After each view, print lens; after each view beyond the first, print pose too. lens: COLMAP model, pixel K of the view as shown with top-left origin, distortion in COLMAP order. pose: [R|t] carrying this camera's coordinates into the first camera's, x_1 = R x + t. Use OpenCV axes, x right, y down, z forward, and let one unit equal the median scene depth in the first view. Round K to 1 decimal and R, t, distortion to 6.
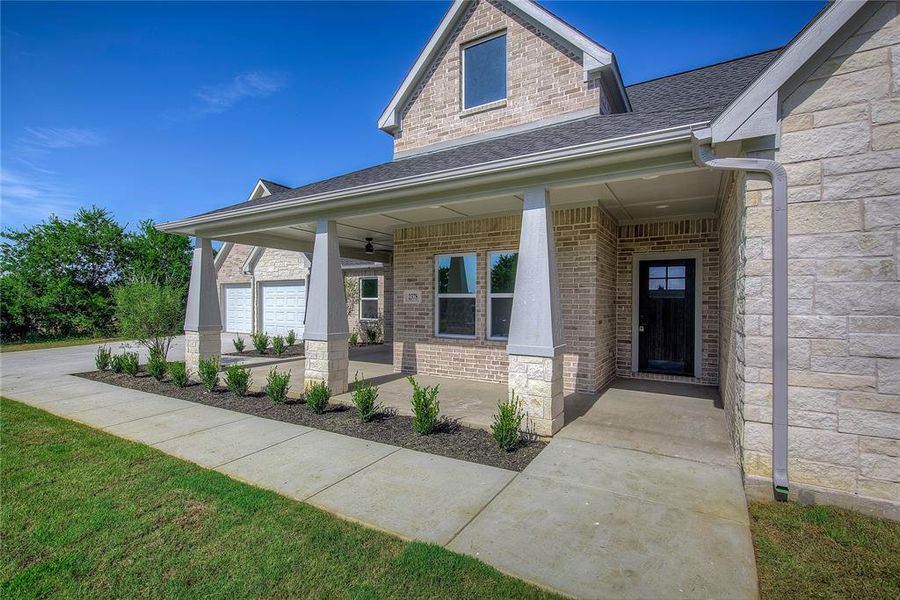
lens RADIAL K [[404.8, 0, 455.1], [0, 404.8, 303.7], [0, 0, 1]] dist [-0.000086, -0.000277]
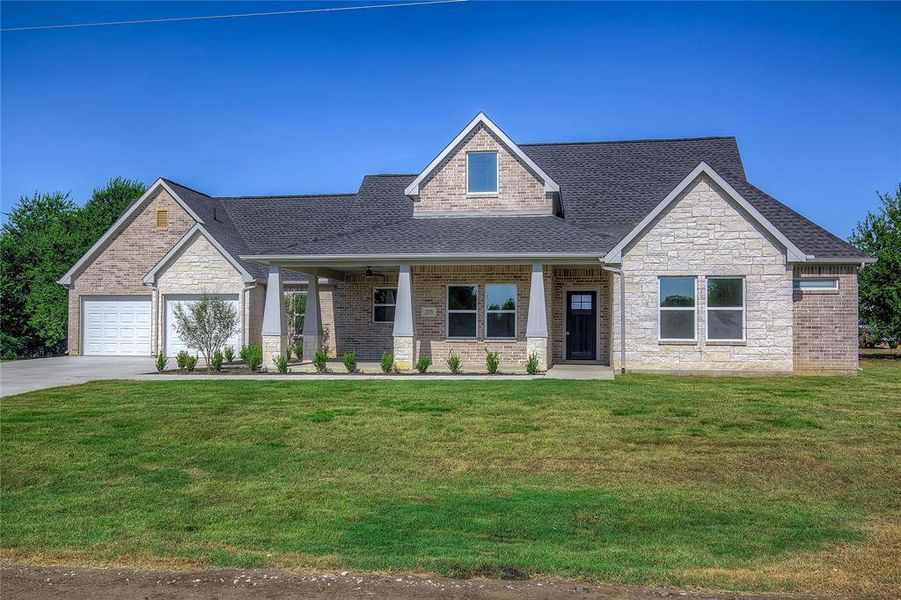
lens RADIAL K [[743.8, 0, 467.6], [0, 743.8, 302.7], [0, 0, 1]] dist [-0.007774, -0.001687]
pose [[0.927756, 0.014405, 0.372910, -1.039120], [0.000256, 0.999230, -0.039236, 0.058700], [-0.373188, 0.036497, 0.927038, -1.639151]]
